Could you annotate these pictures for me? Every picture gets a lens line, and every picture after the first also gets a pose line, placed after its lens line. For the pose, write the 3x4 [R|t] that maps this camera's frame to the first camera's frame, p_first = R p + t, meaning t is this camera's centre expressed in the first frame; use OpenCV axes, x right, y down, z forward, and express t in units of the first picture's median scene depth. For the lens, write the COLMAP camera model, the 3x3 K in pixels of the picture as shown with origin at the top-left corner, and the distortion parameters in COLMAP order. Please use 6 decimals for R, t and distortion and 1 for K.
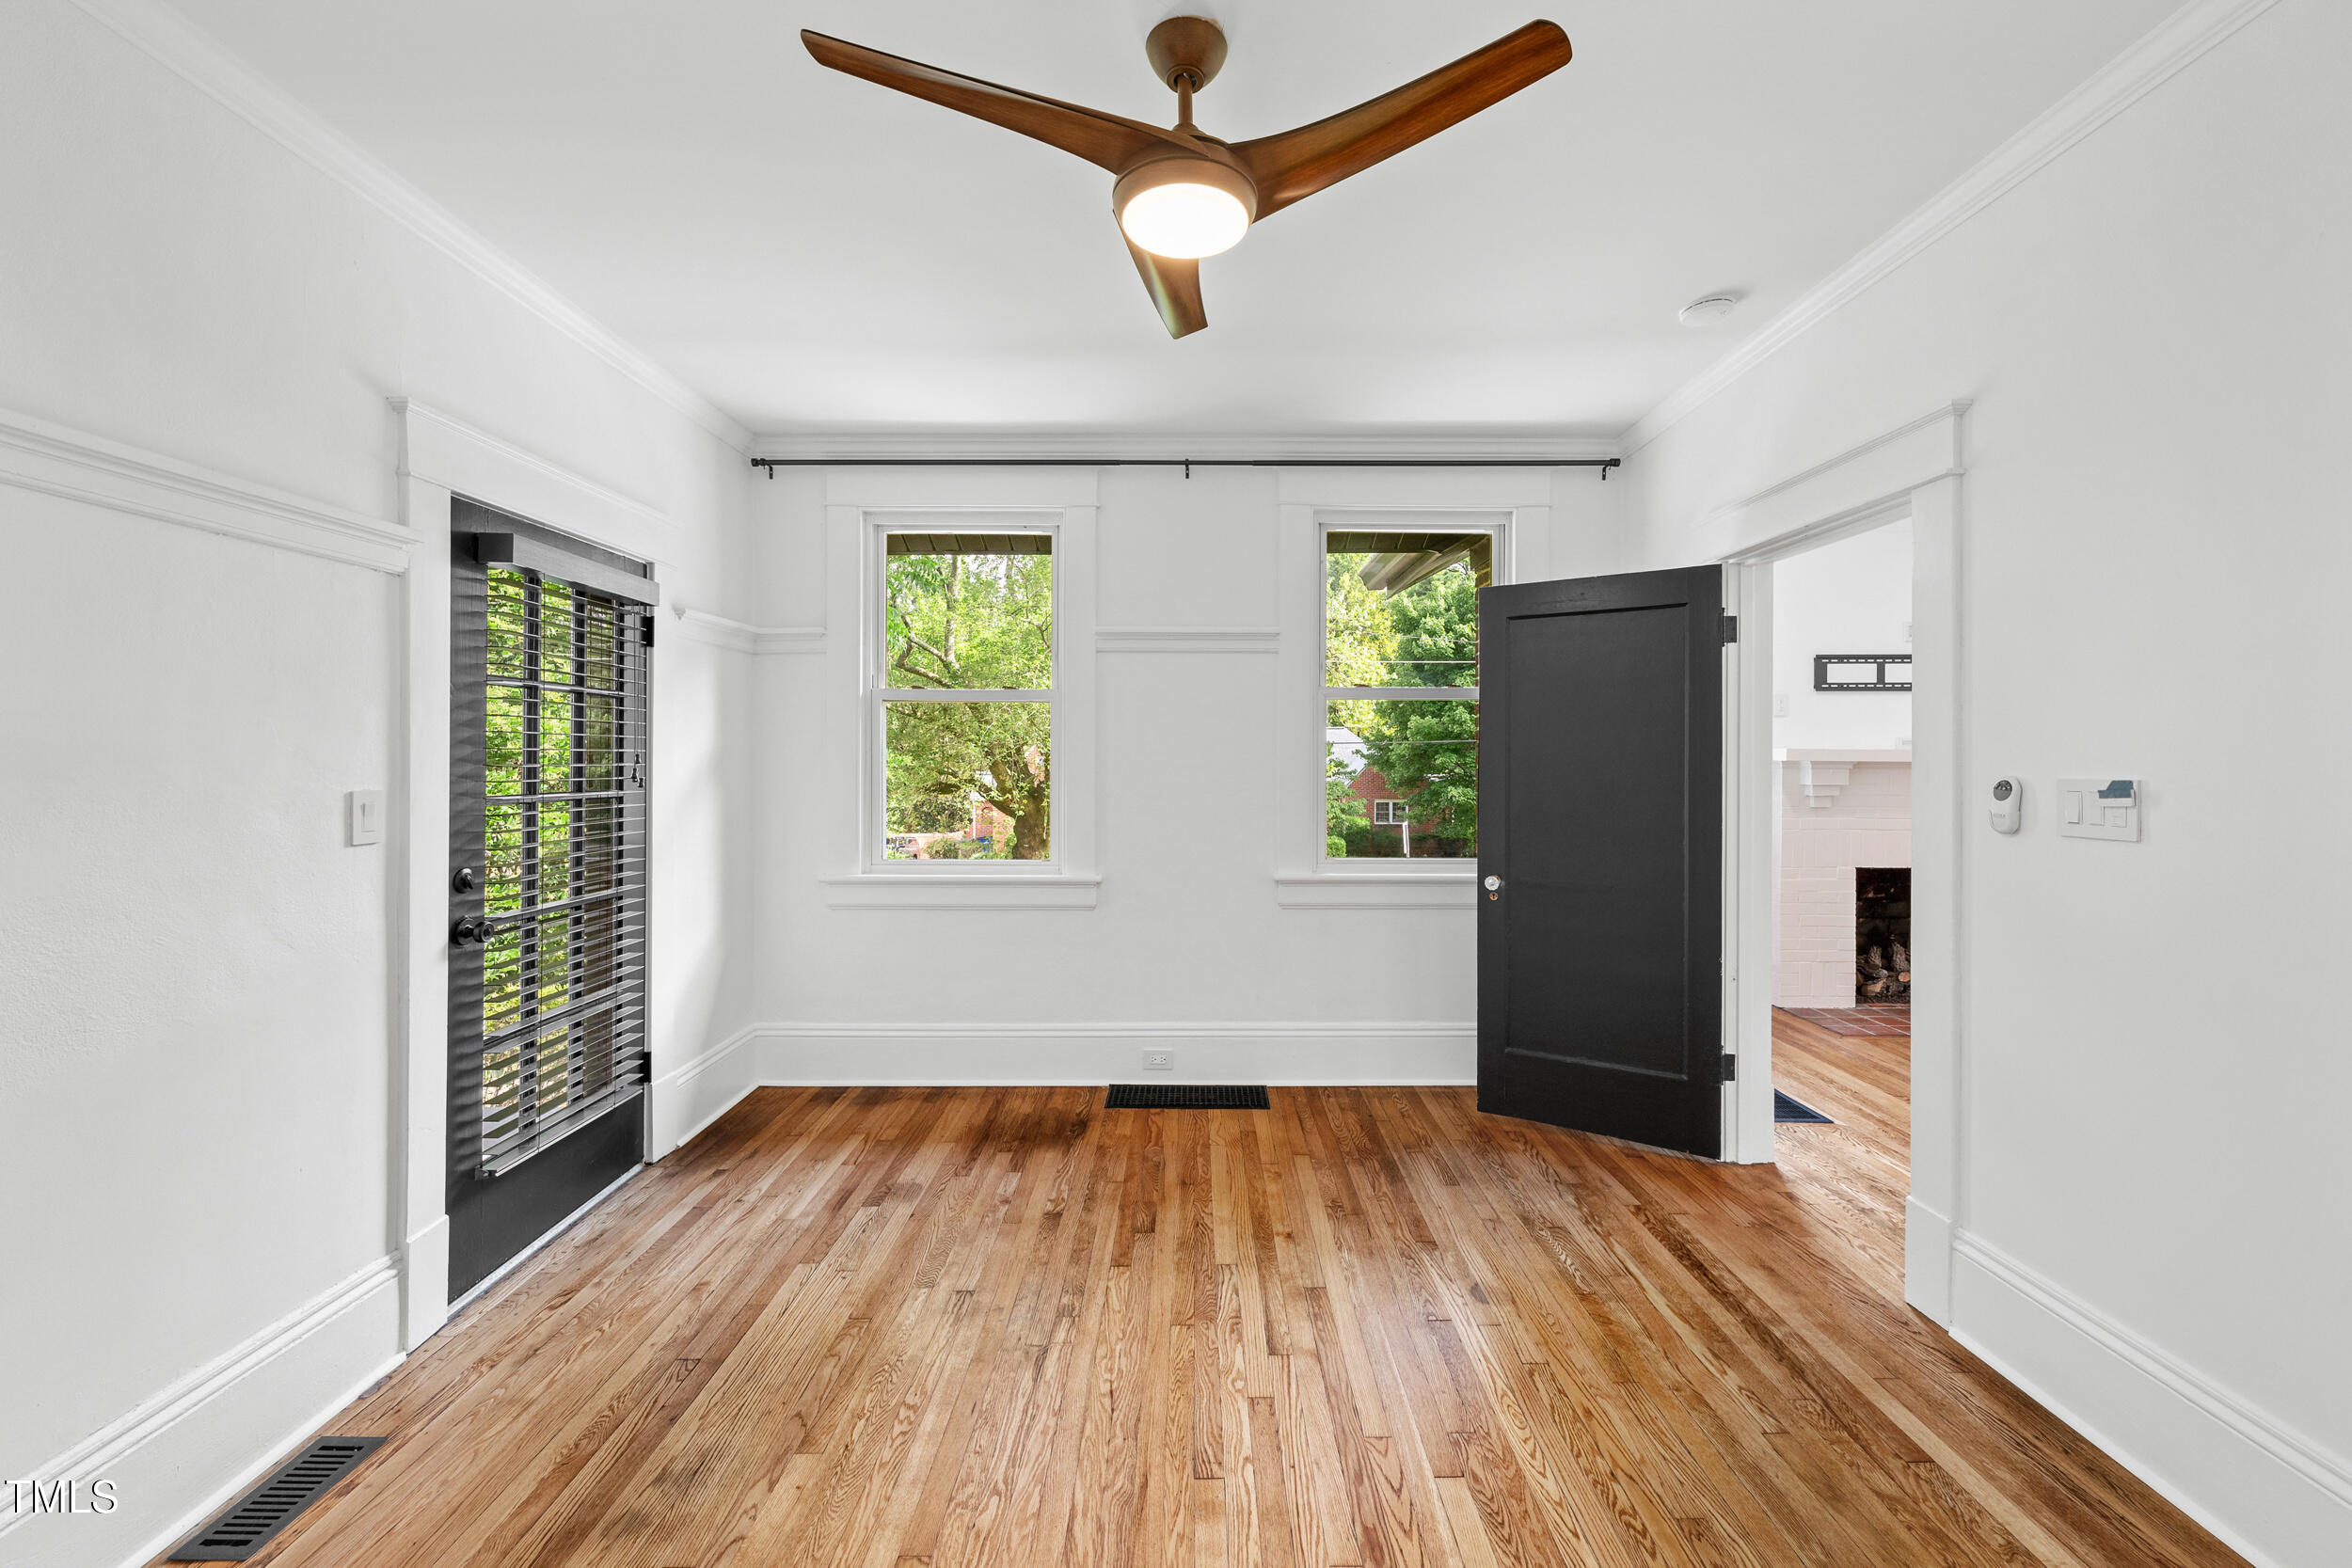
lens RADIAL K [[925.6, 0, 1177.1], [0, 925.6, 773.4], [0, 0, 1]] dist [0.001202, -0.000260]
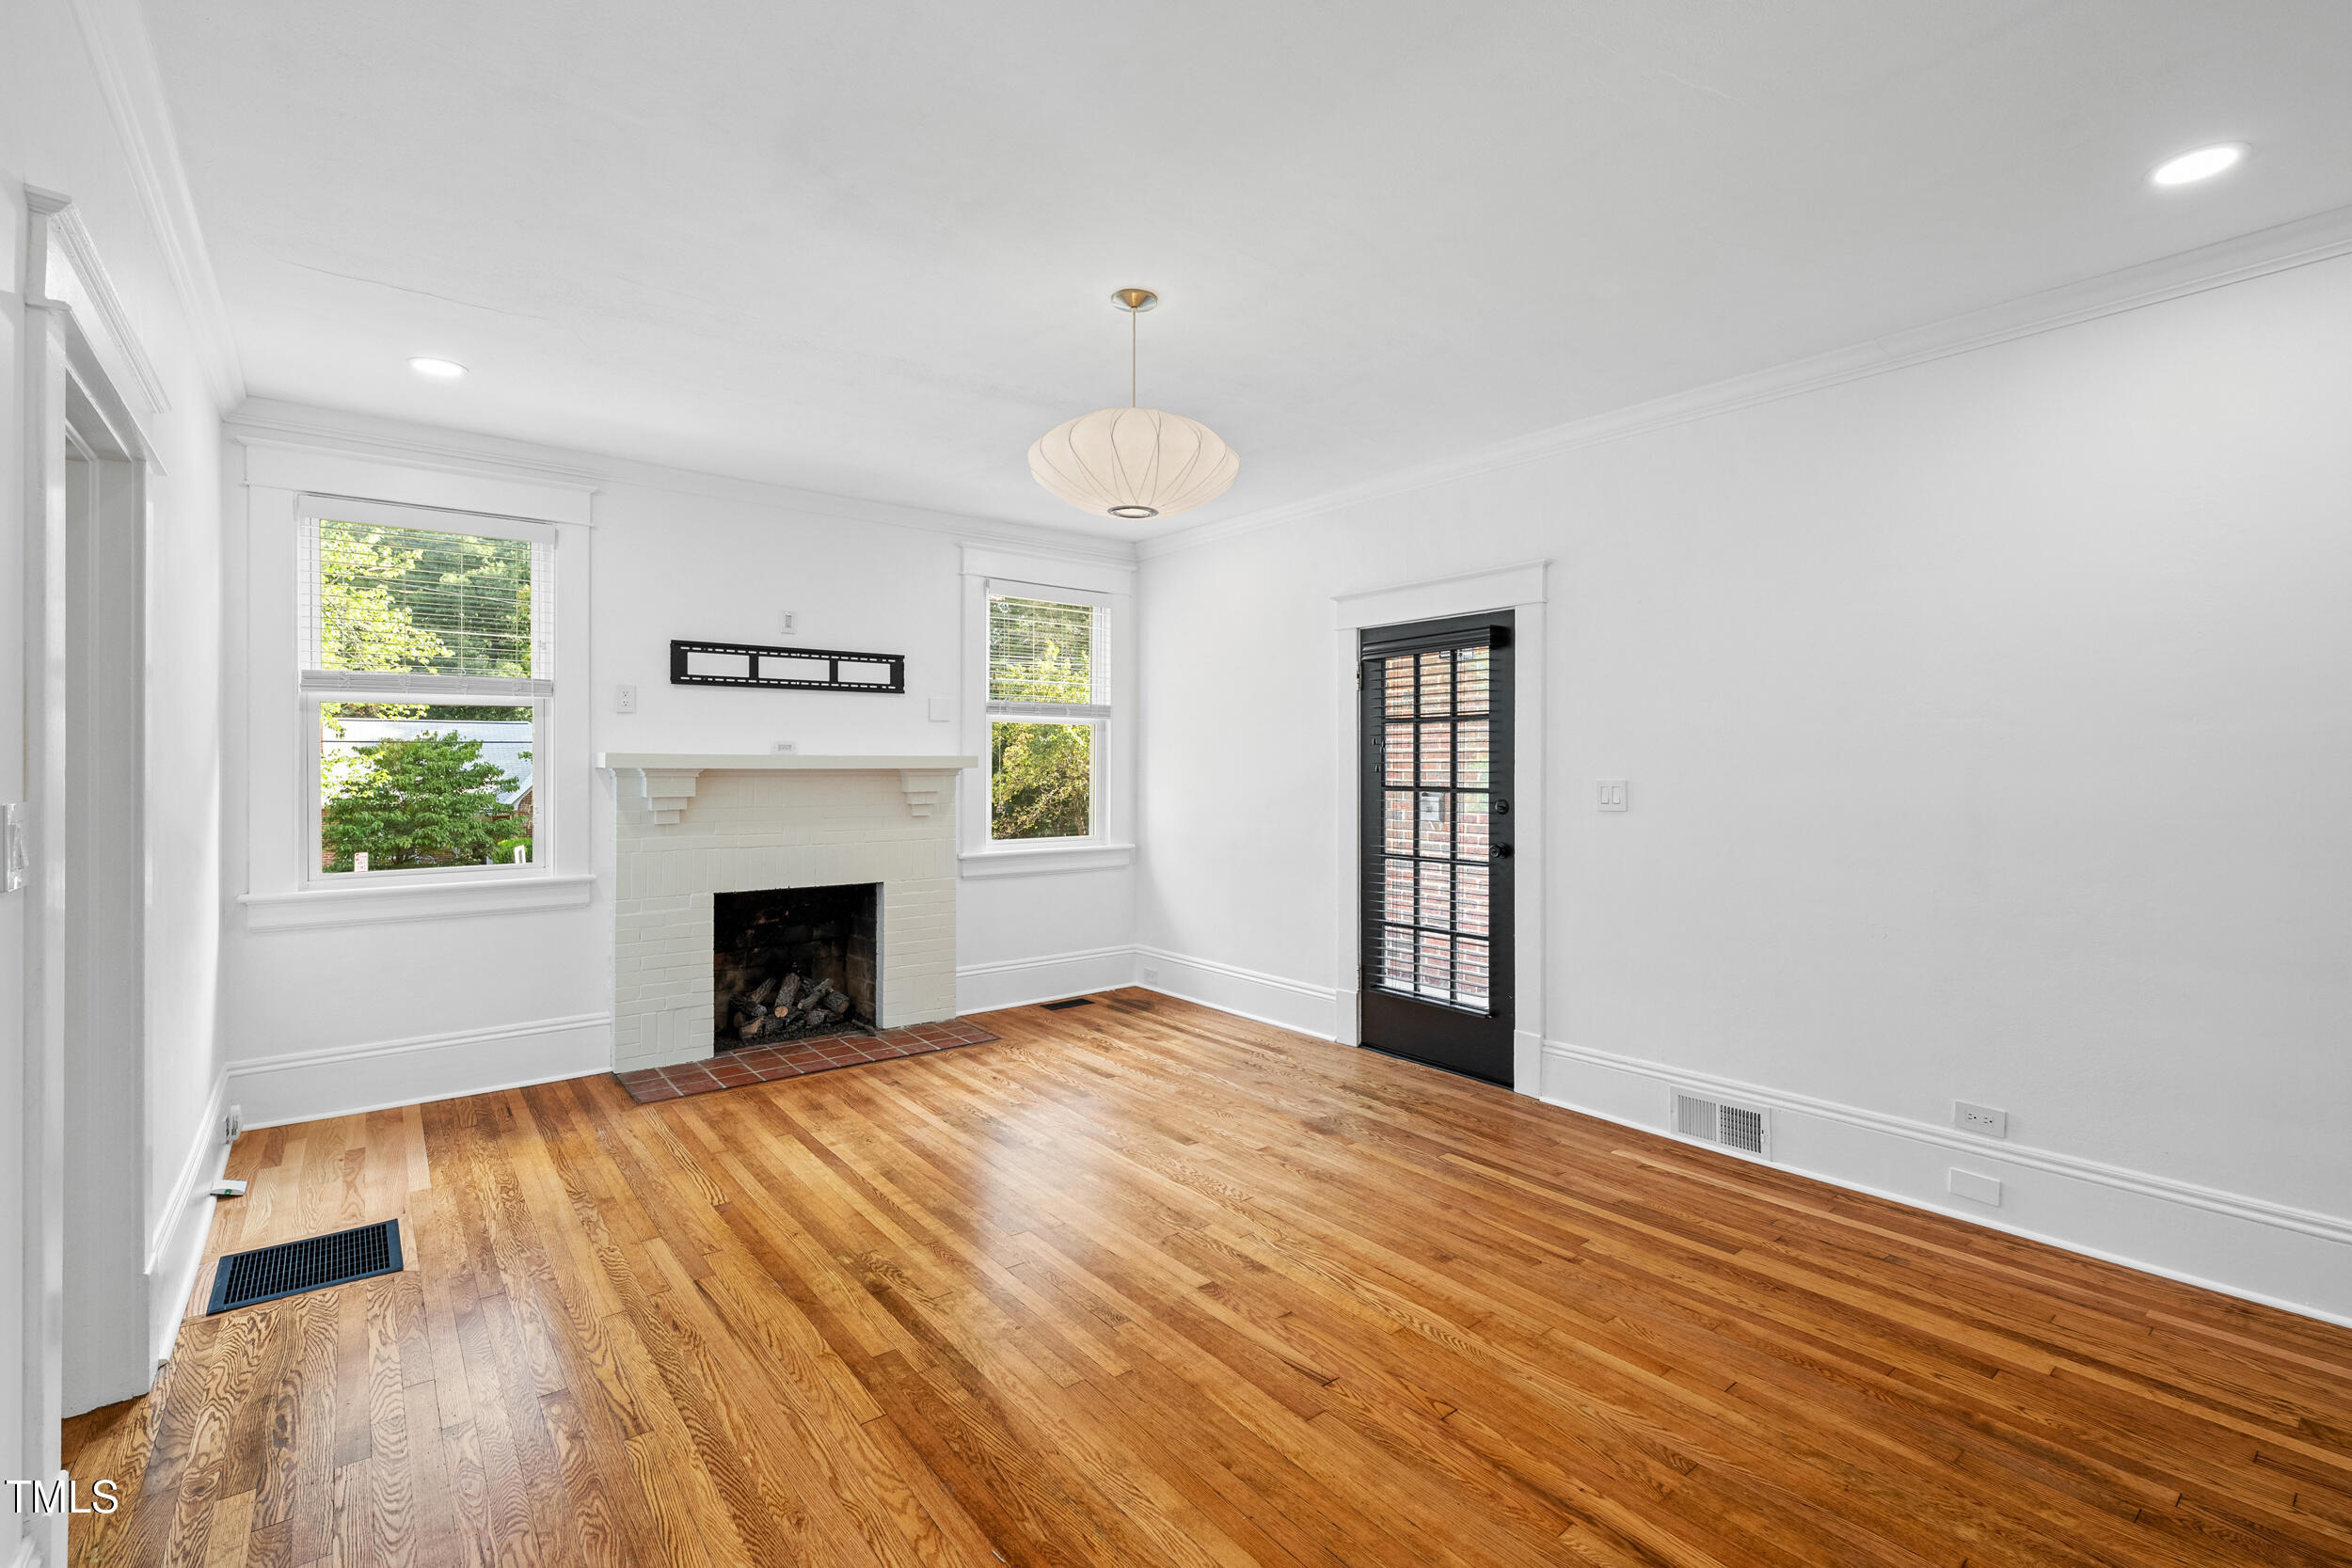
lens RADIAL K [[1044.2, 0, 1177.5], [0, 1044.2, 774.2], [0, 0, 1]] dist [-0.000964, -0.000187]
pose [[0.778311, -0.003183, 0.627871, 0.453094], [0.003677, 0.999993, 0.000511, -0.006441], [-0.627869, 0.001911, 0.778317, -0.014116]]
